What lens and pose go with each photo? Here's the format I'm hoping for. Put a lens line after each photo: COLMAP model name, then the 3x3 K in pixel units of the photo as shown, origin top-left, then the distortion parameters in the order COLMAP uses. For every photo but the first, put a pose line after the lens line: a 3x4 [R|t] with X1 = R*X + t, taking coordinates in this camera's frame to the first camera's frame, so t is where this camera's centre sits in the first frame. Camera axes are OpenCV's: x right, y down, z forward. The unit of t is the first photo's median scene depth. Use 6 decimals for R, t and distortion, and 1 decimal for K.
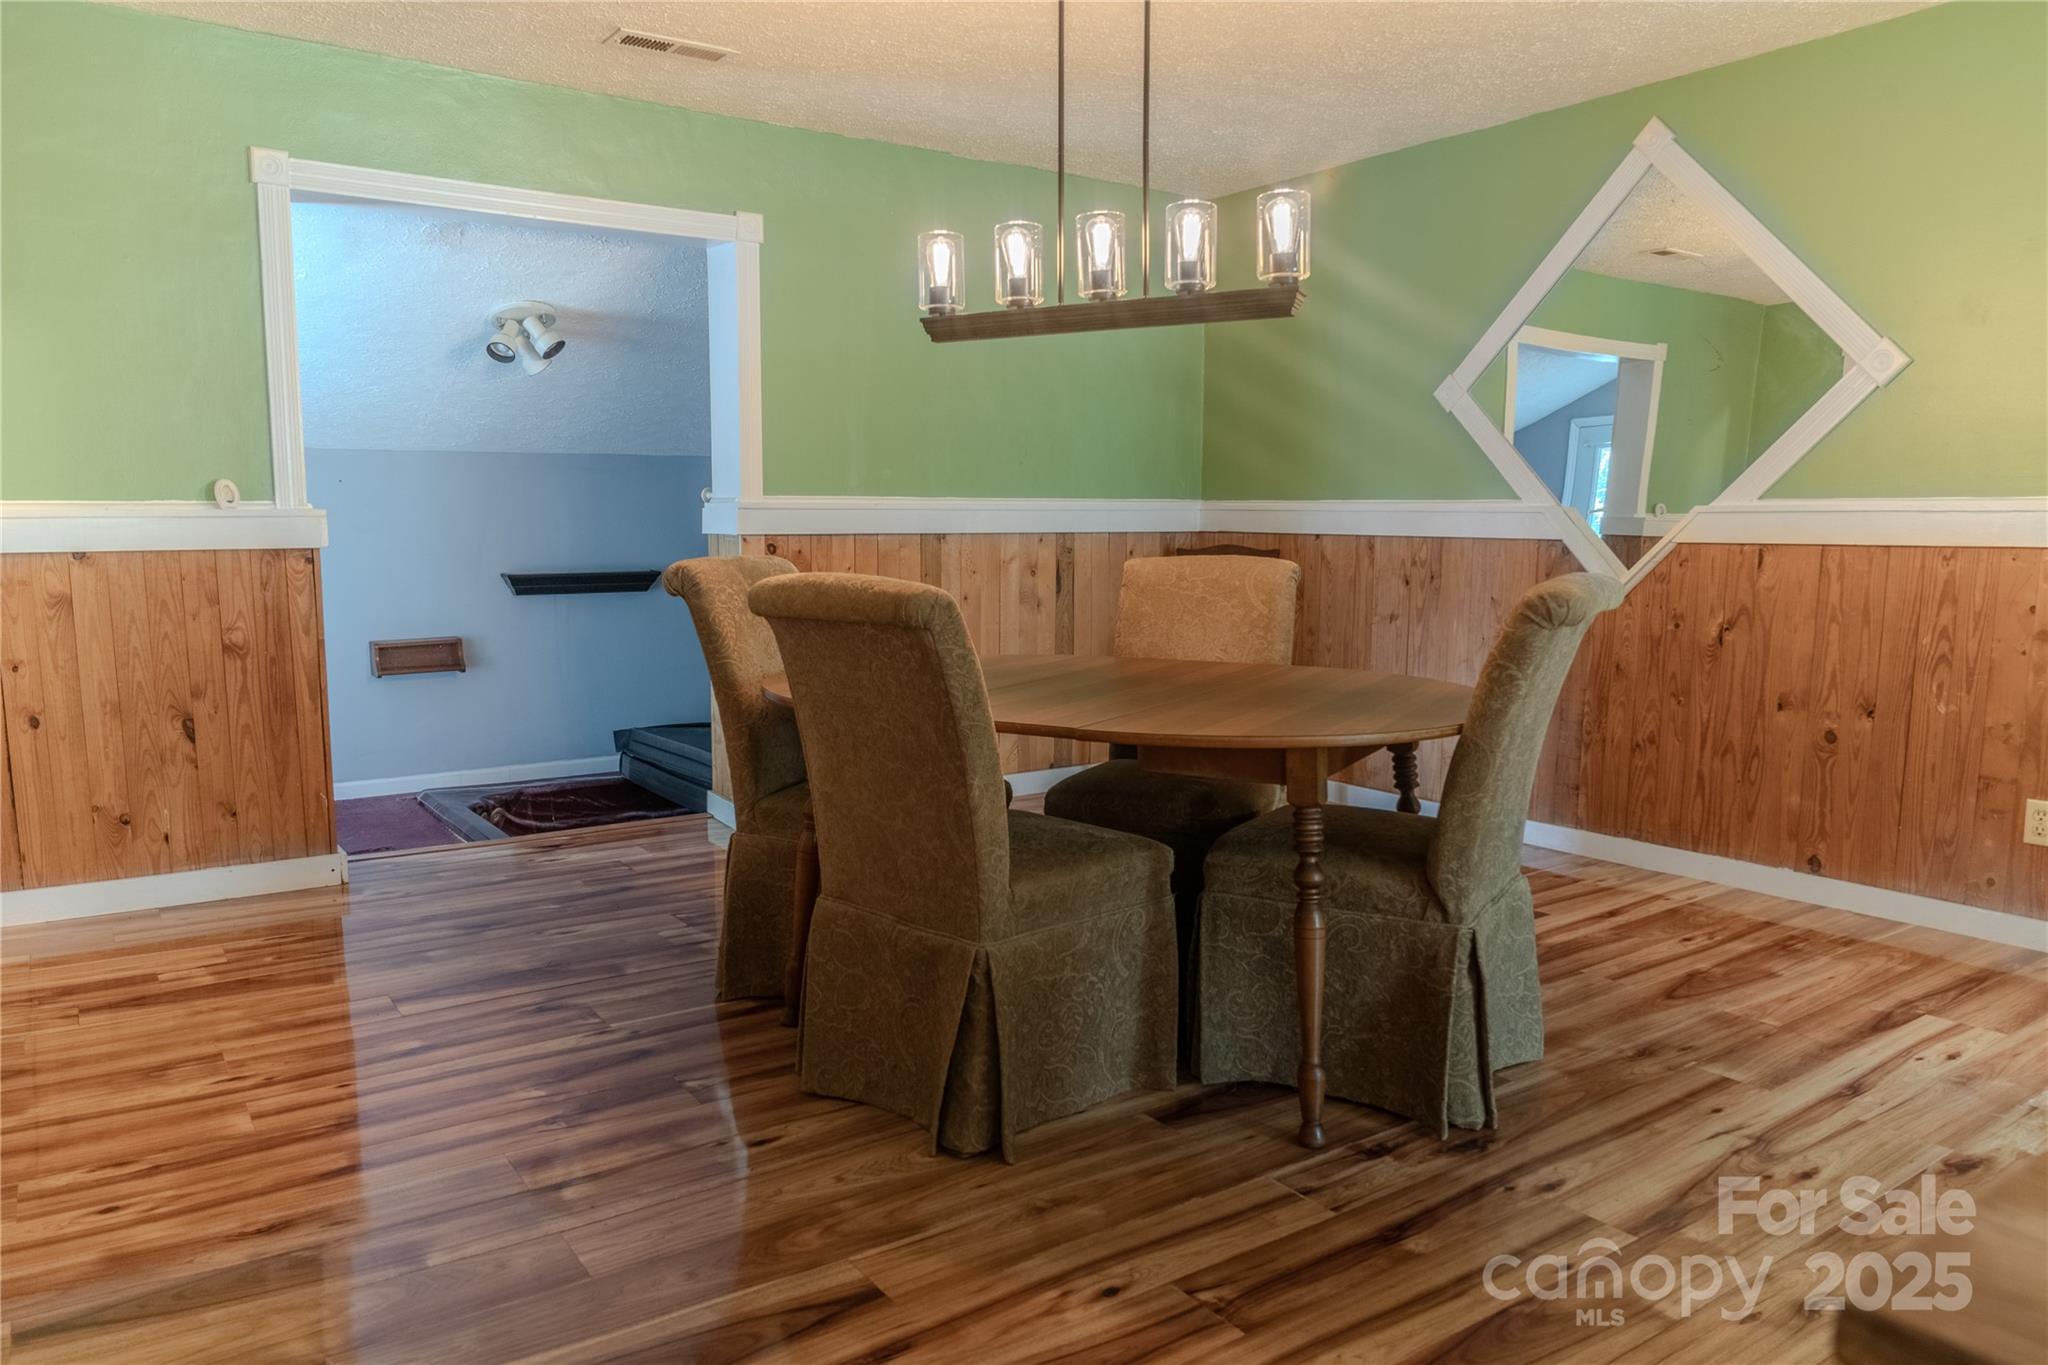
lens RADIAL K [[1405.8, 0, 1009.3], [0, 1405.8, 684.4], [0, 0, 1]] dist [-0.047872, 0.018729]
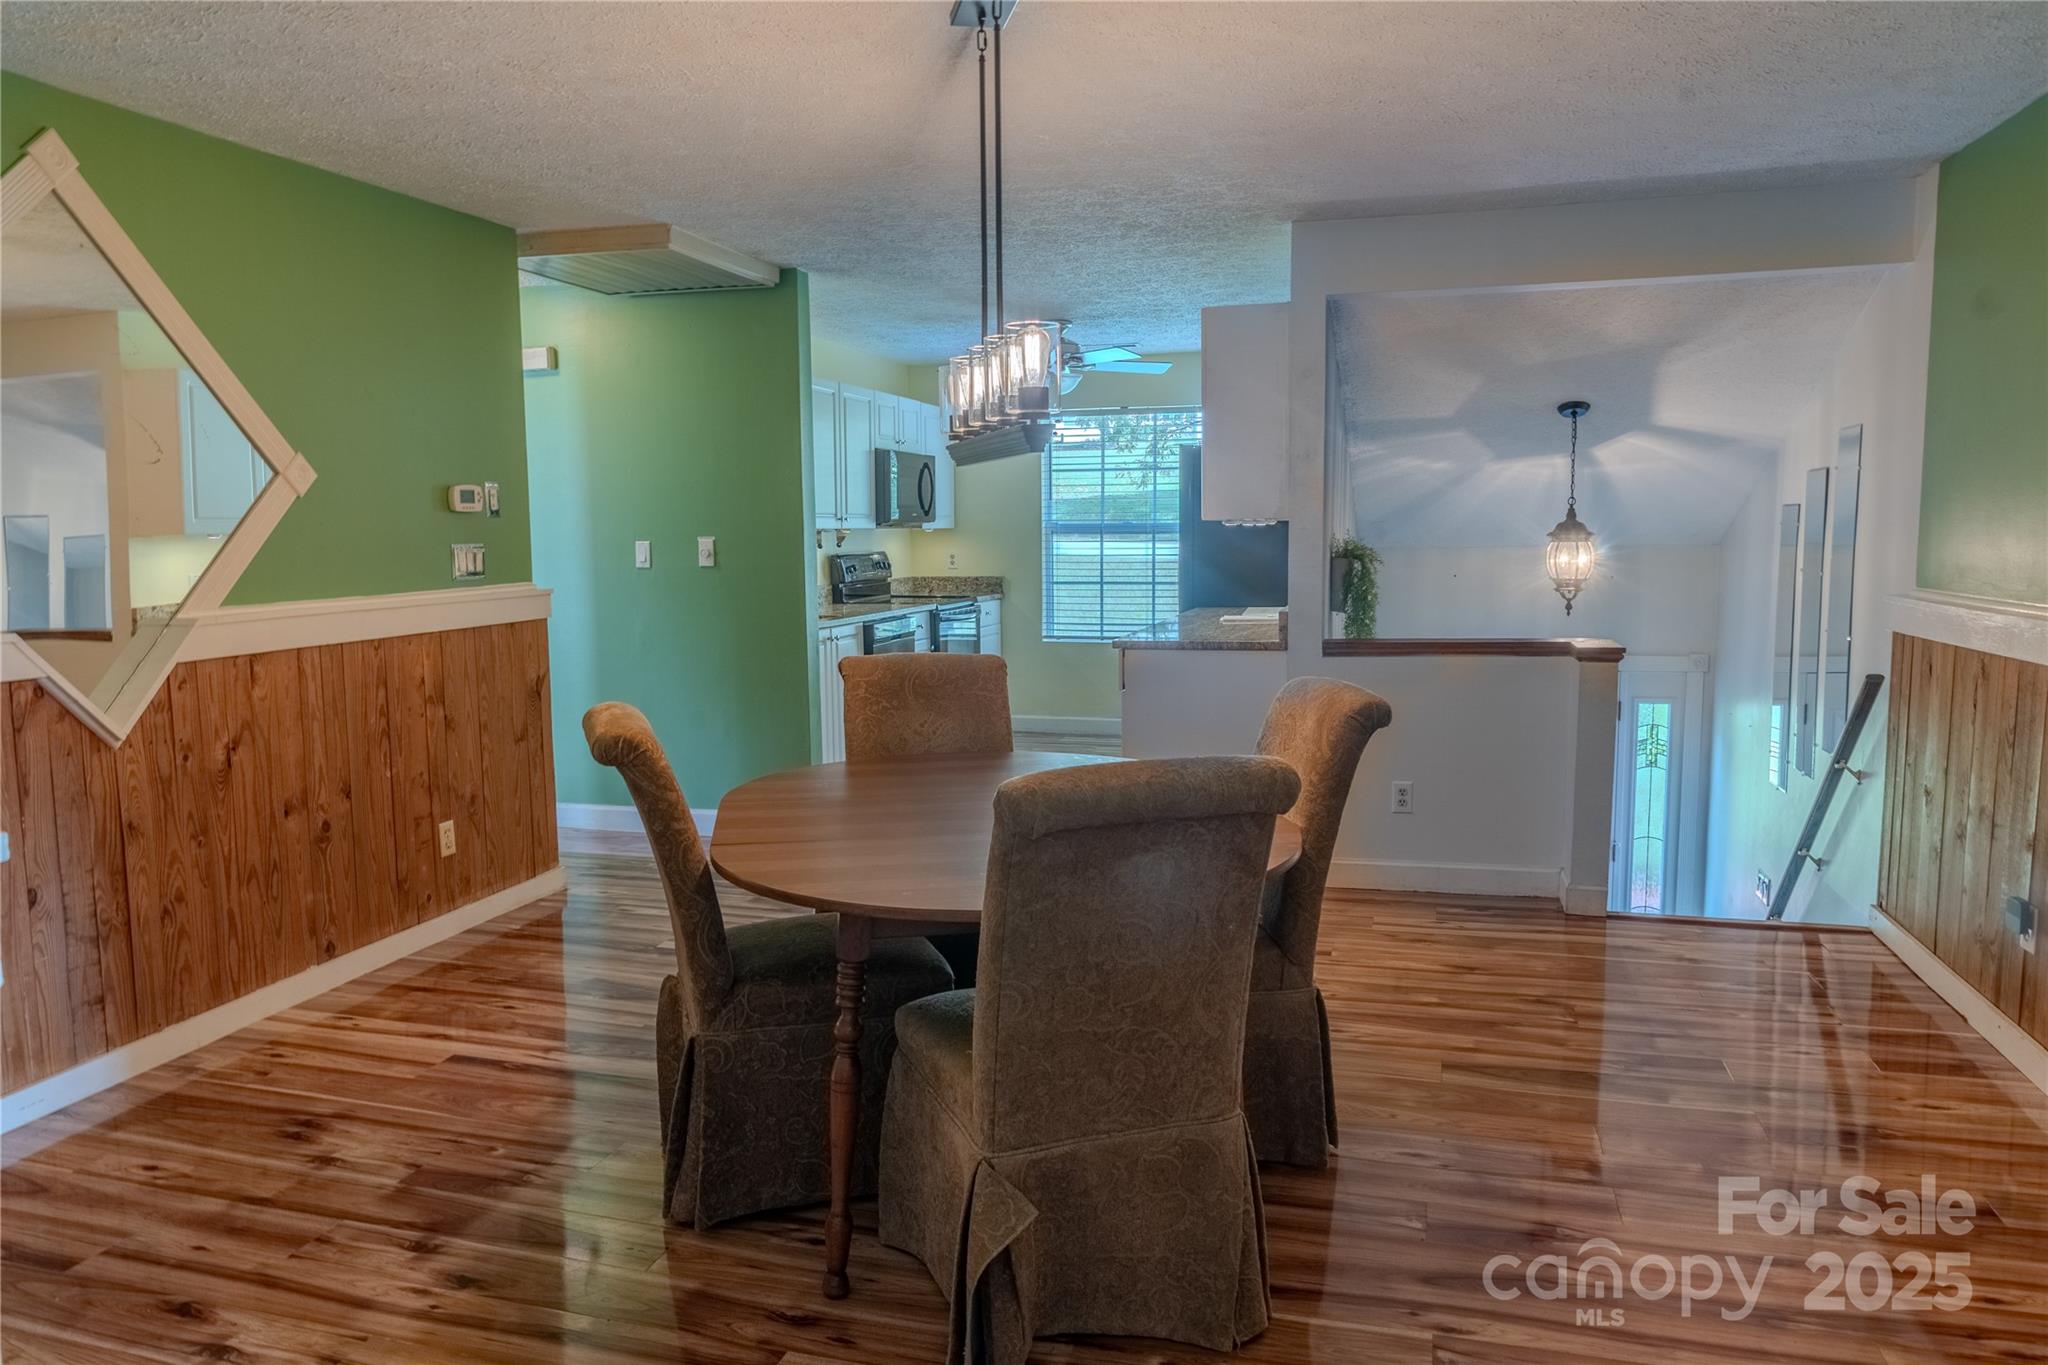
lens RADIAL K [[1405.8, 0, 1012.2], [0, 1405.8, 685.8], [0, 0, 1]] dist [-0.047872, 0.018729]
pose [[-0.636694, -0.080972, 0.766853, -0.517105], [0.099595, 0.977507, 0.185905, -0.201902], [-0.764658, 0.194739, -0.614309, 1.173950]]
